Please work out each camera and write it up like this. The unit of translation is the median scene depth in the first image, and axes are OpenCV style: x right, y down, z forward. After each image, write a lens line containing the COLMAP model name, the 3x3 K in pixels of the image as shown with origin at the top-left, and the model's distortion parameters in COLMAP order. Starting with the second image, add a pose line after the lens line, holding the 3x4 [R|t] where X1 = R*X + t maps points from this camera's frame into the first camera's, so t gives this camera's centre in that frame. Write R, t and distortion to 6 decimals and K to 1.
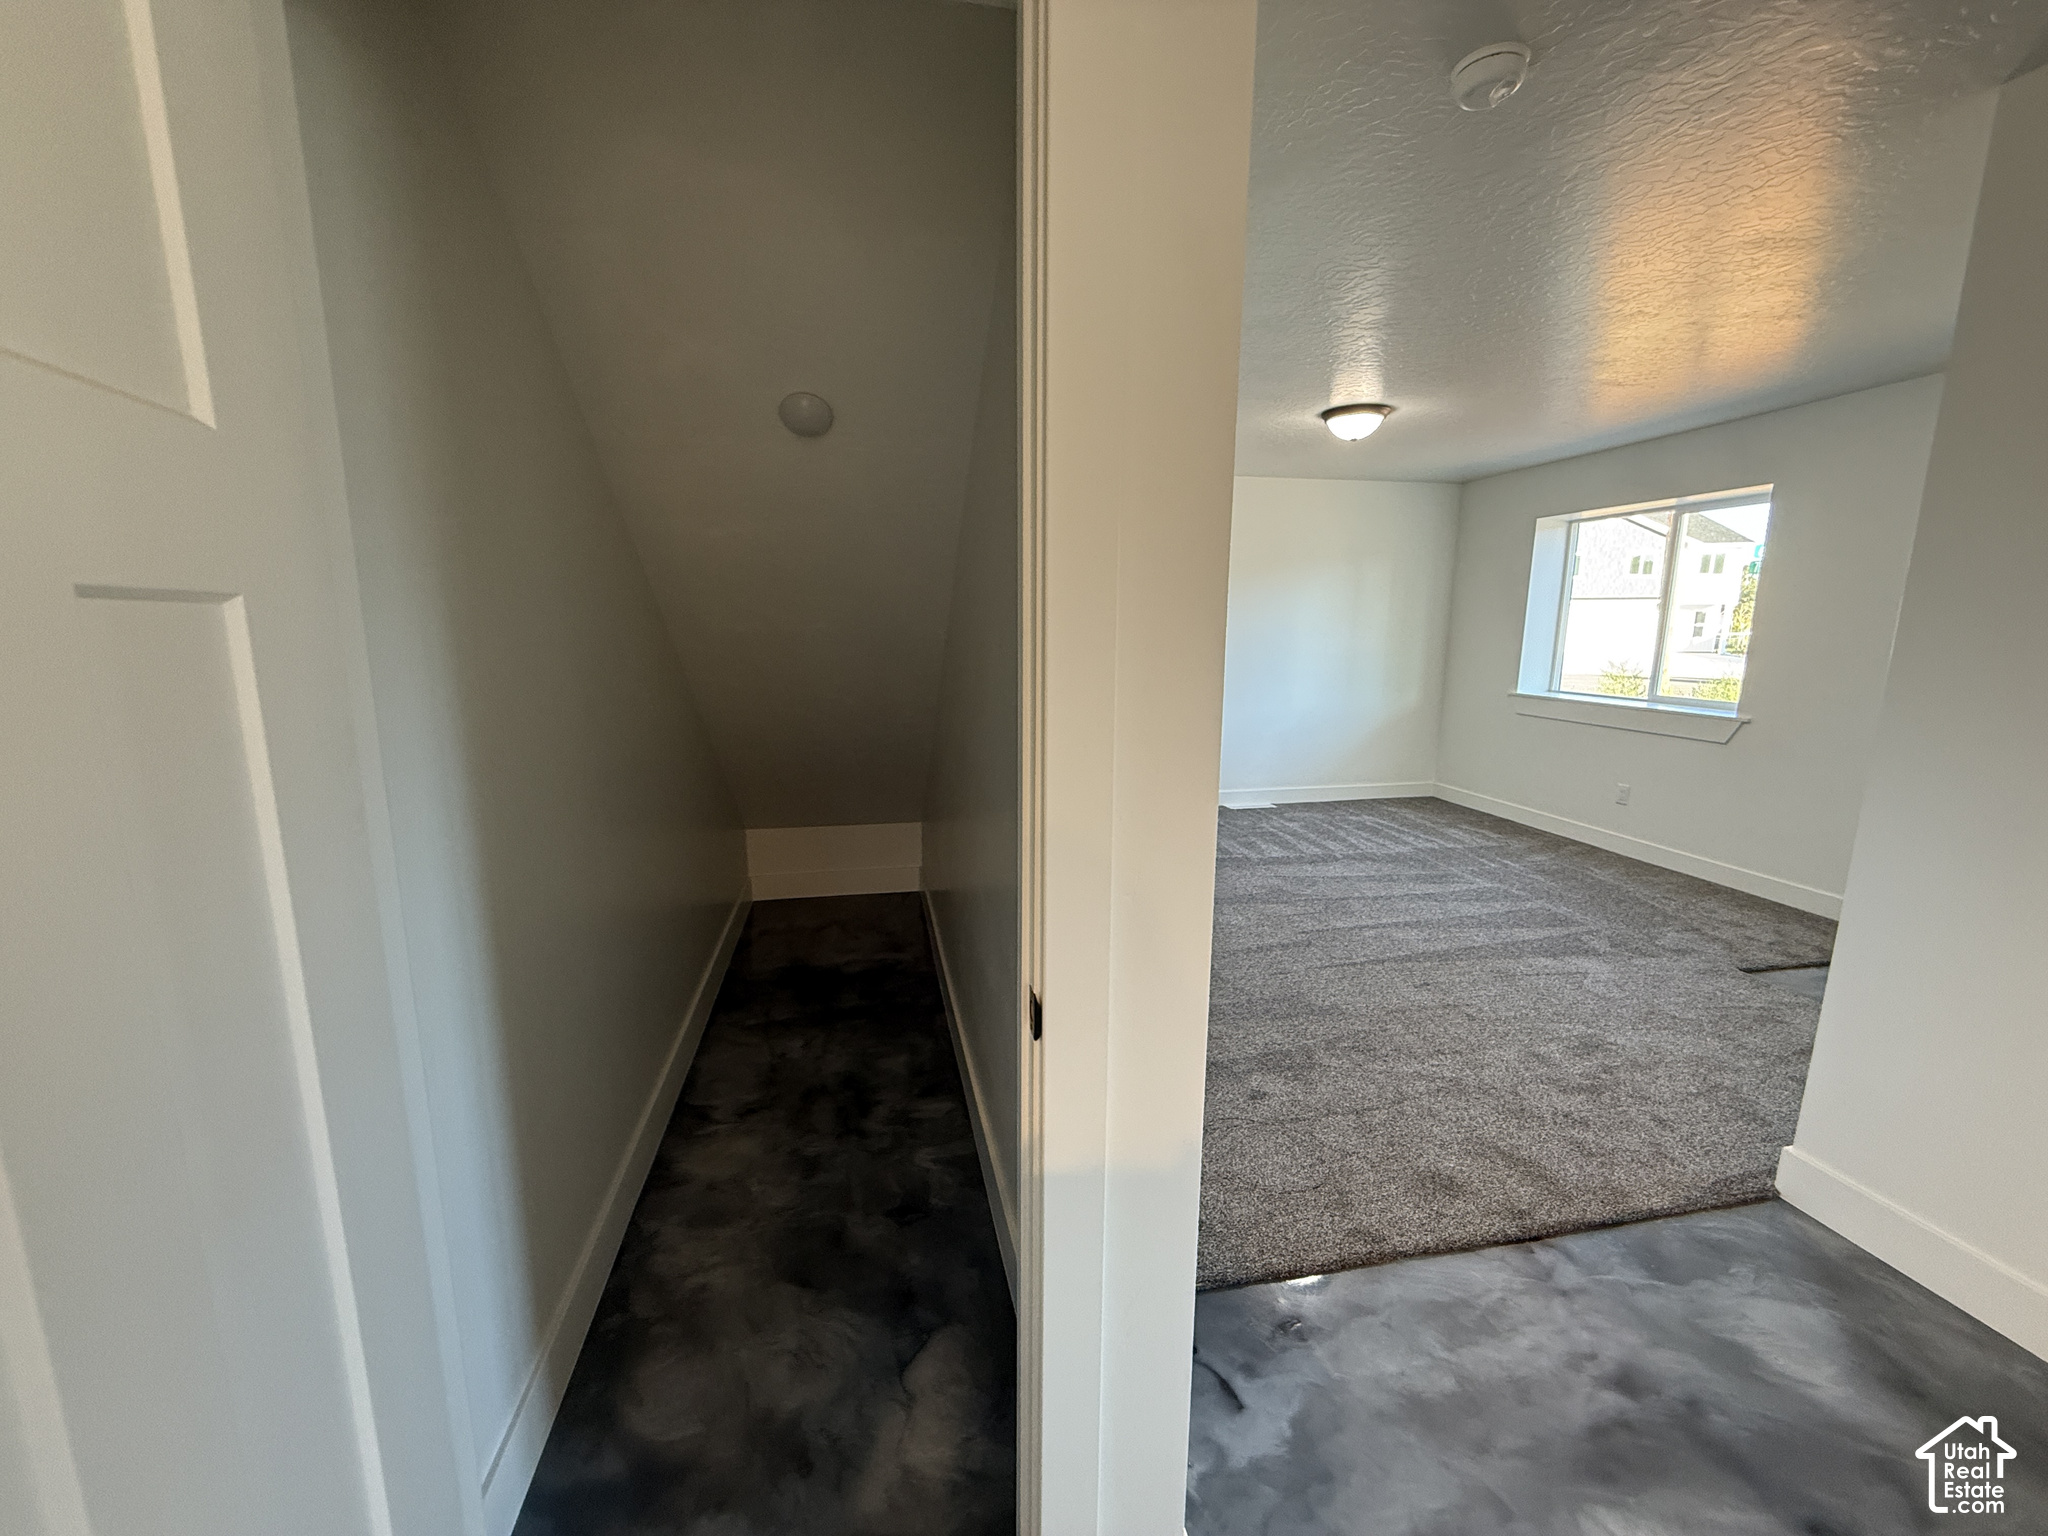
lens RADIAL K [[816.6, 0, 1014.3], [0, 816.6, 767.5], [0, 0, 1]] dist [-0.000603, 0.000029]
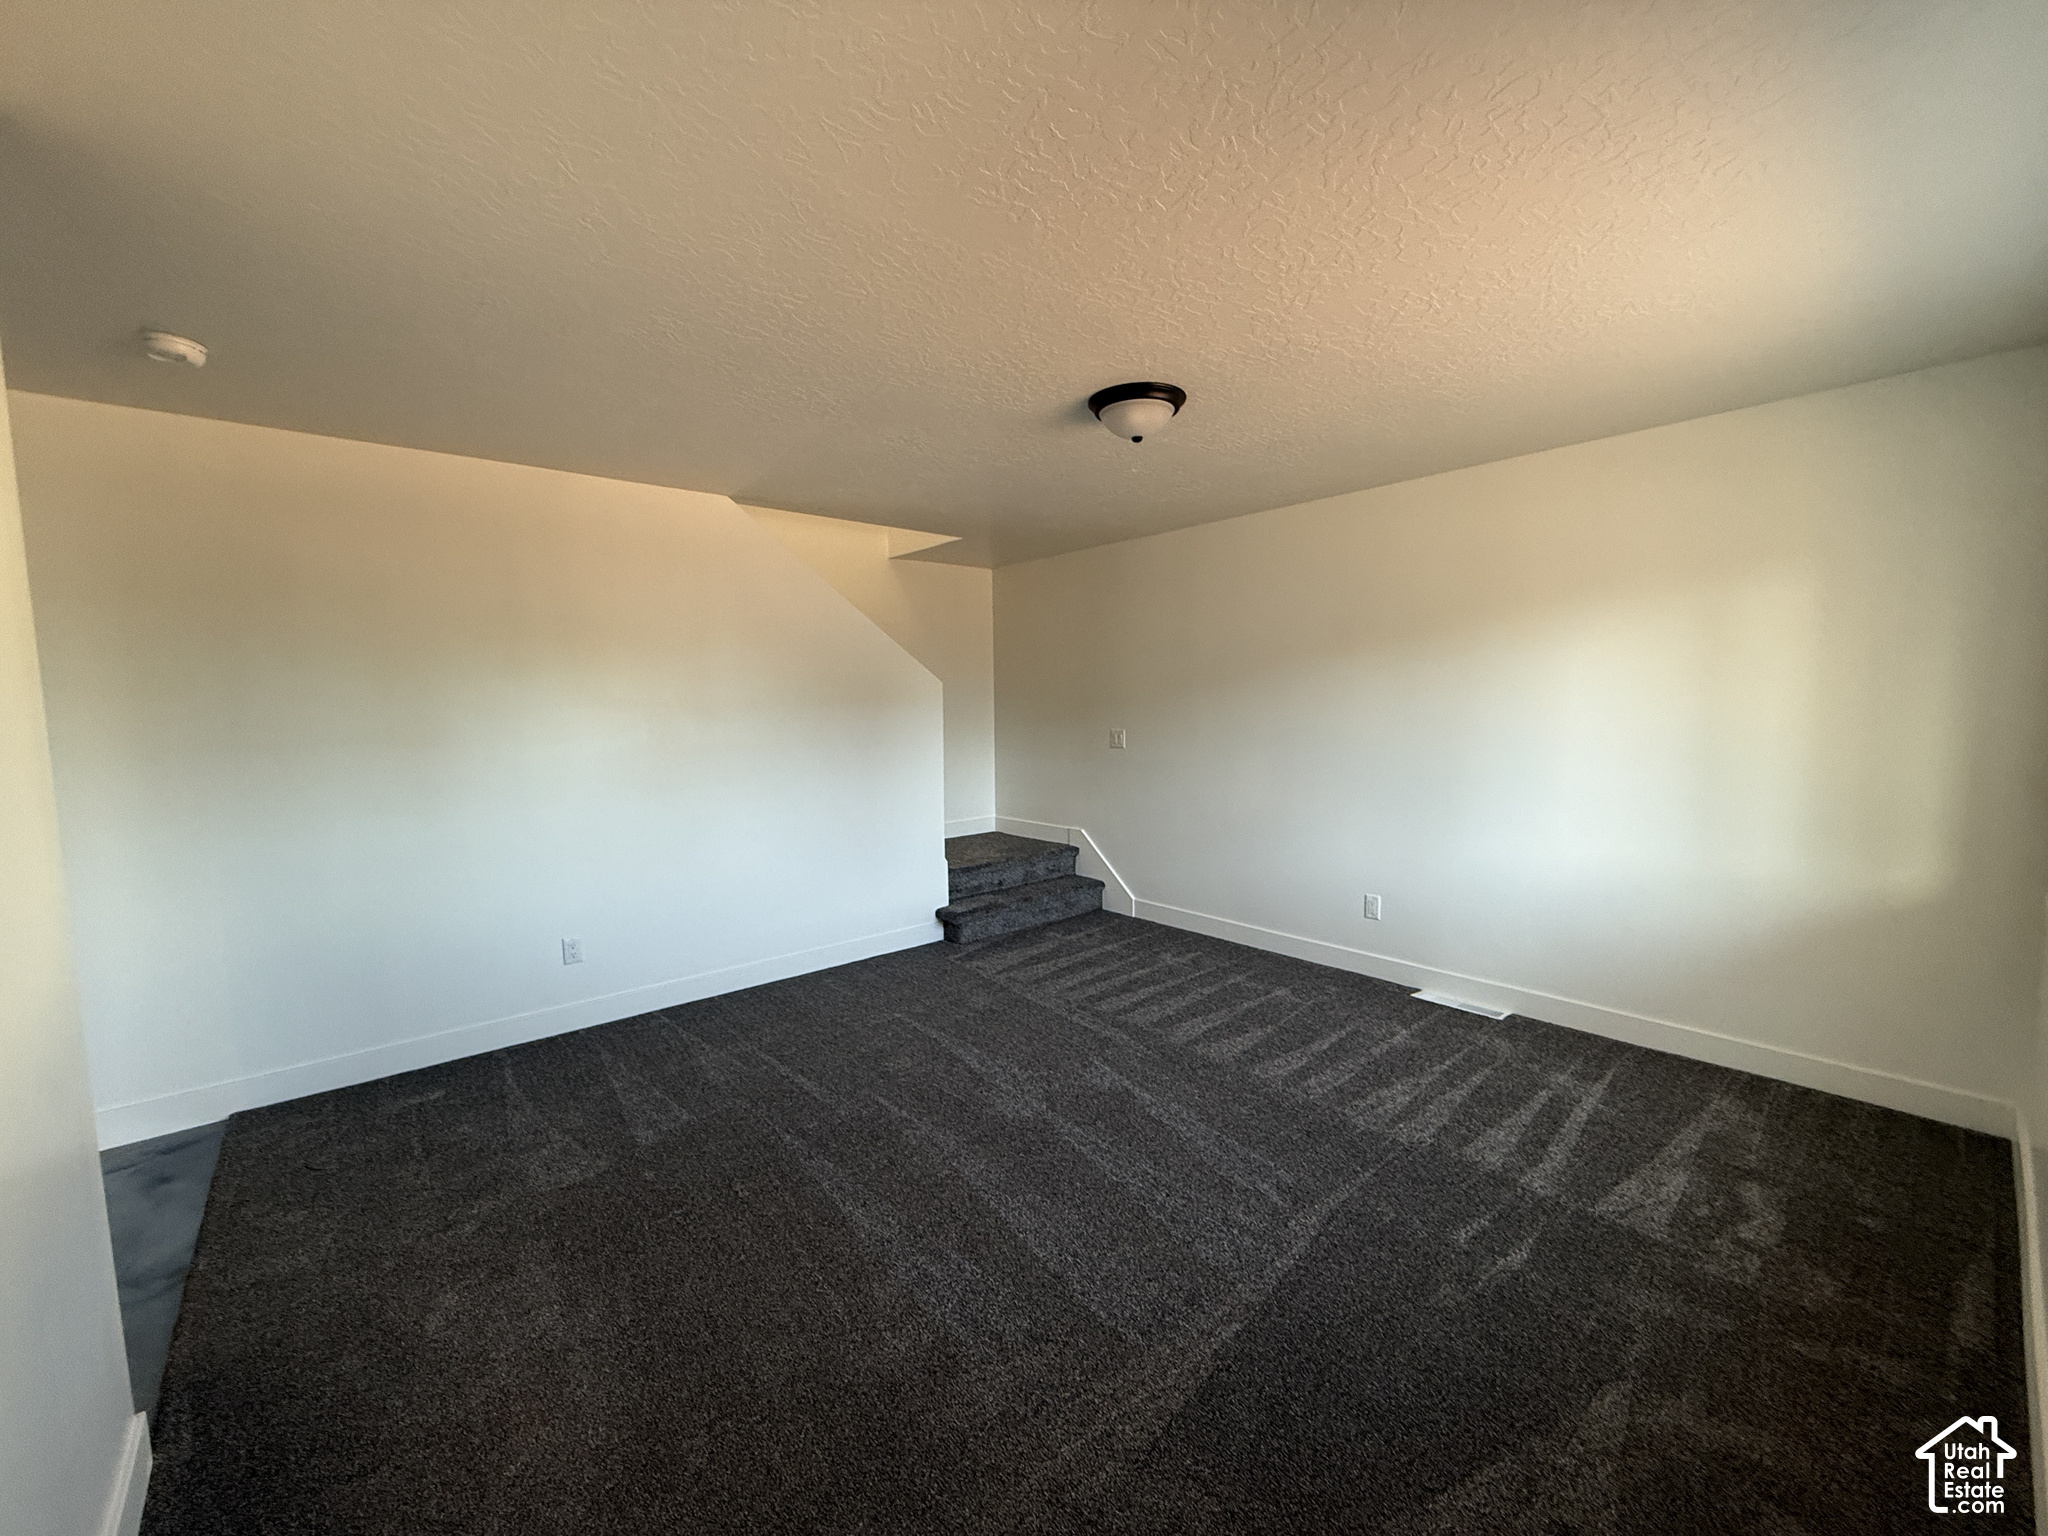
lens RADIAL K [[816.6, 0, 1014.3], [0, 816.6, 767.5], [0, 0, 1]] dist [-0.000603, 0.000029]
pose [[0.501832, 0.065764, -0.862461, 0.850710], [-0.142395, 0.989782, -0.007382, -0.097044], [0.853163, 0.126515, 0.506069, 0.552289]]
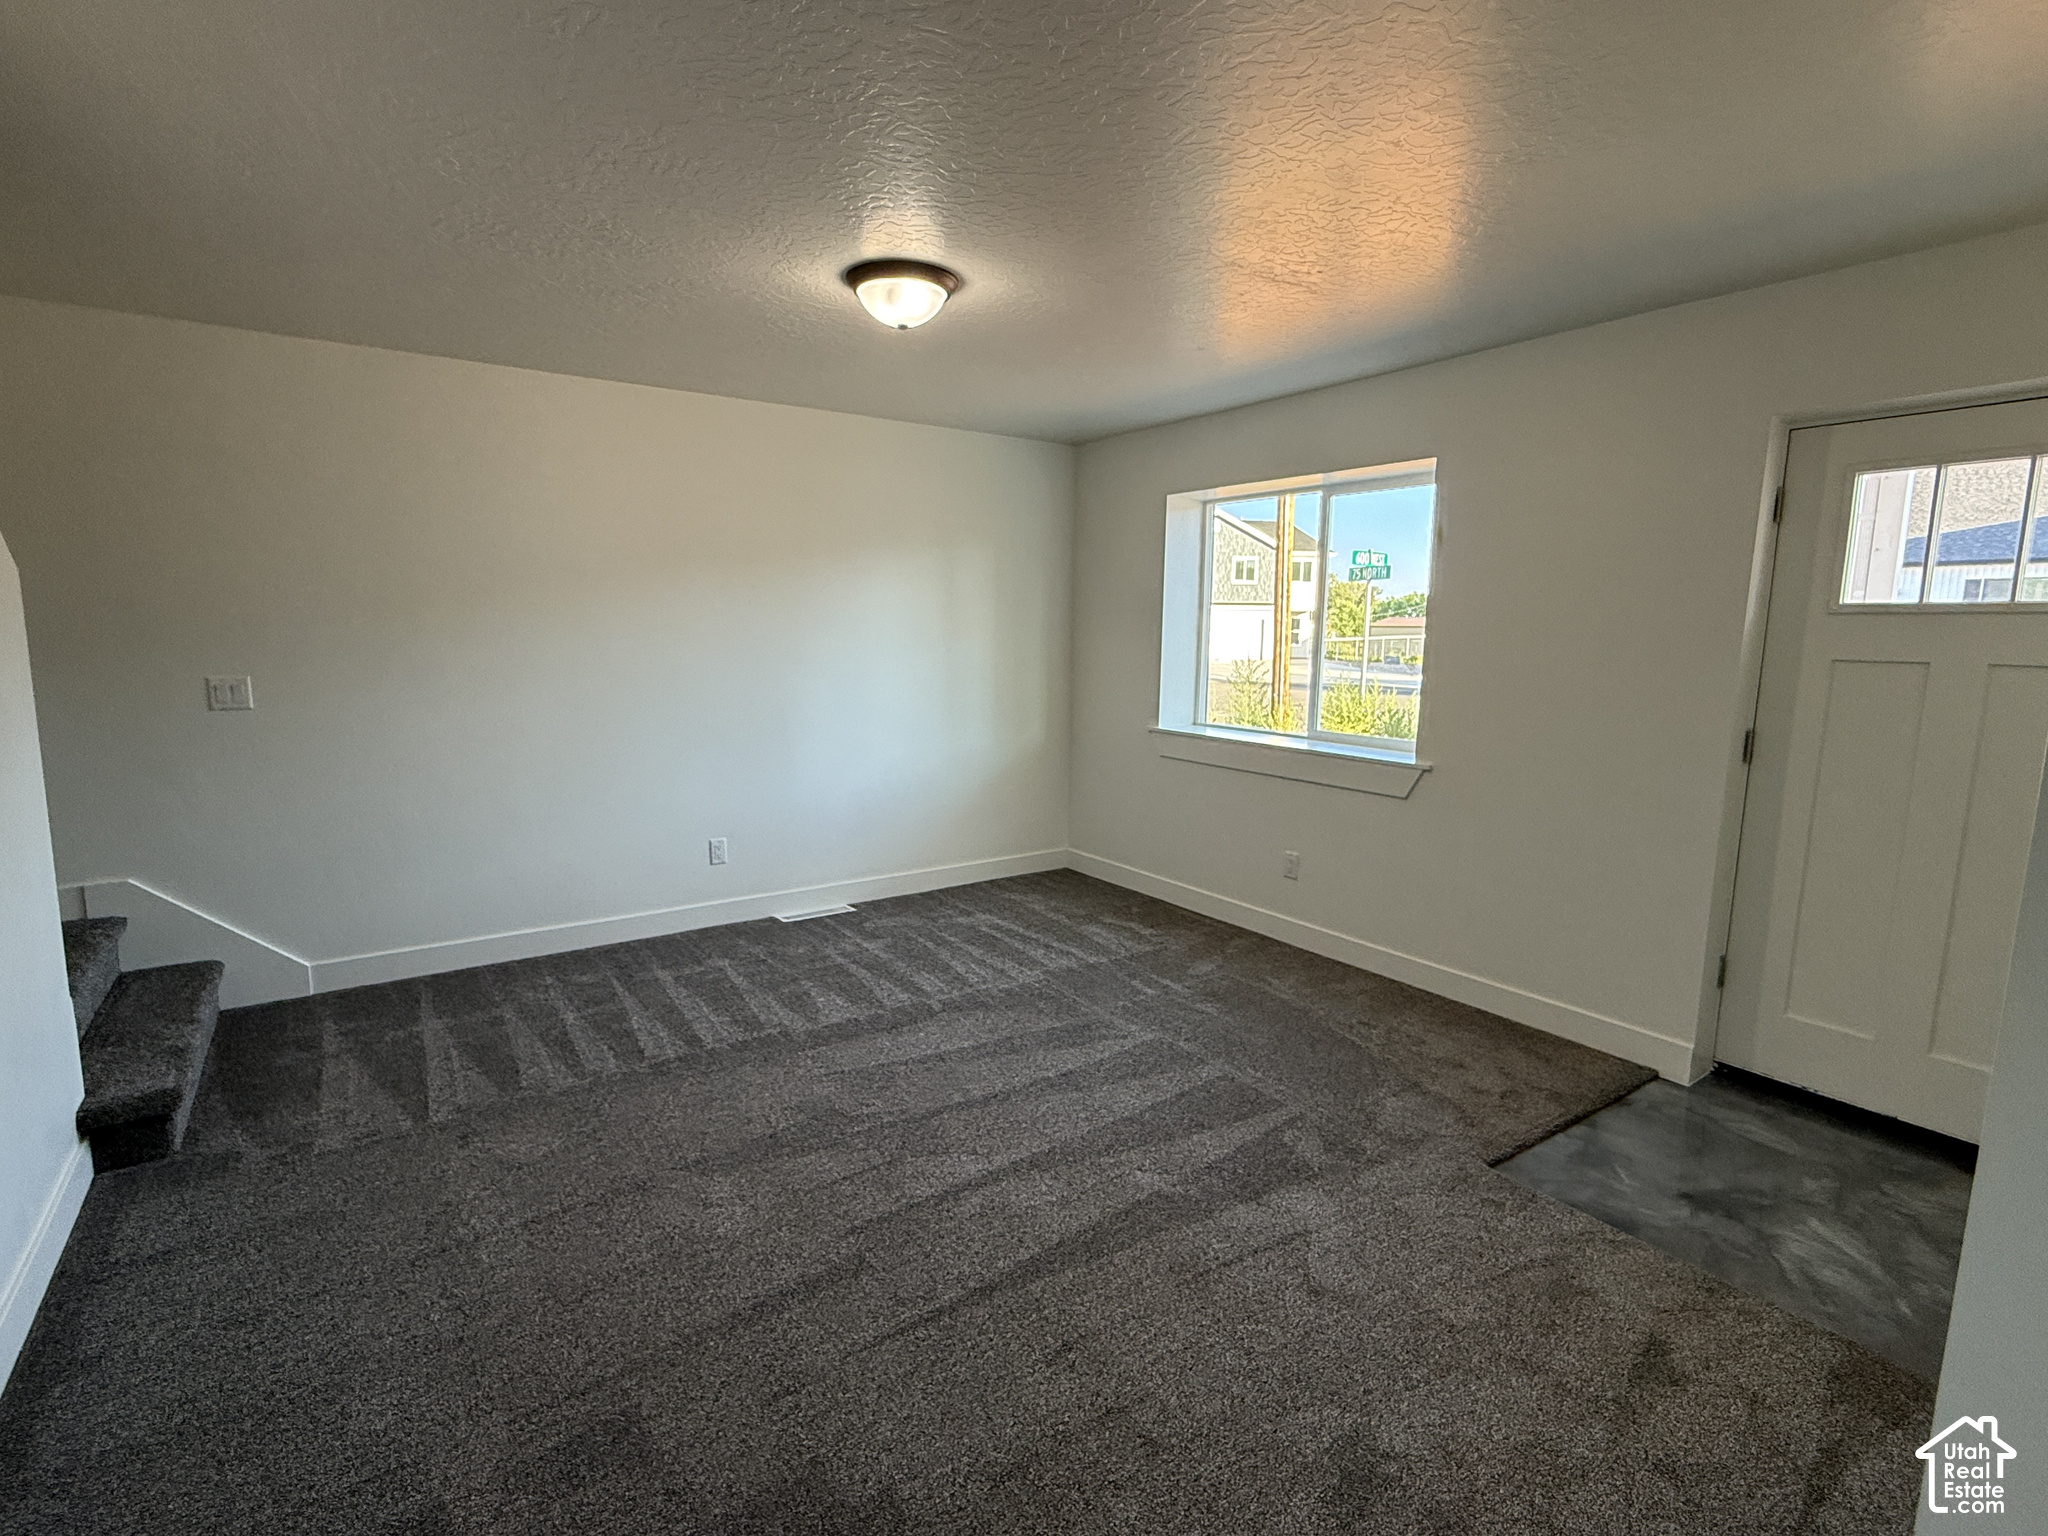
lens RADIAL K [[982.7, 0, 1021.6], [0, 982.7, 763.7], [0, 0, 1]] dist [0.000080, -0.000067]
pose [[0.910131, -0.048222, 0.411505, 0.167151], [0.061944, 0.997878, -0.020066, -0.060789], [-0.409664, 0.043753, 0.911186, 0.298972]]
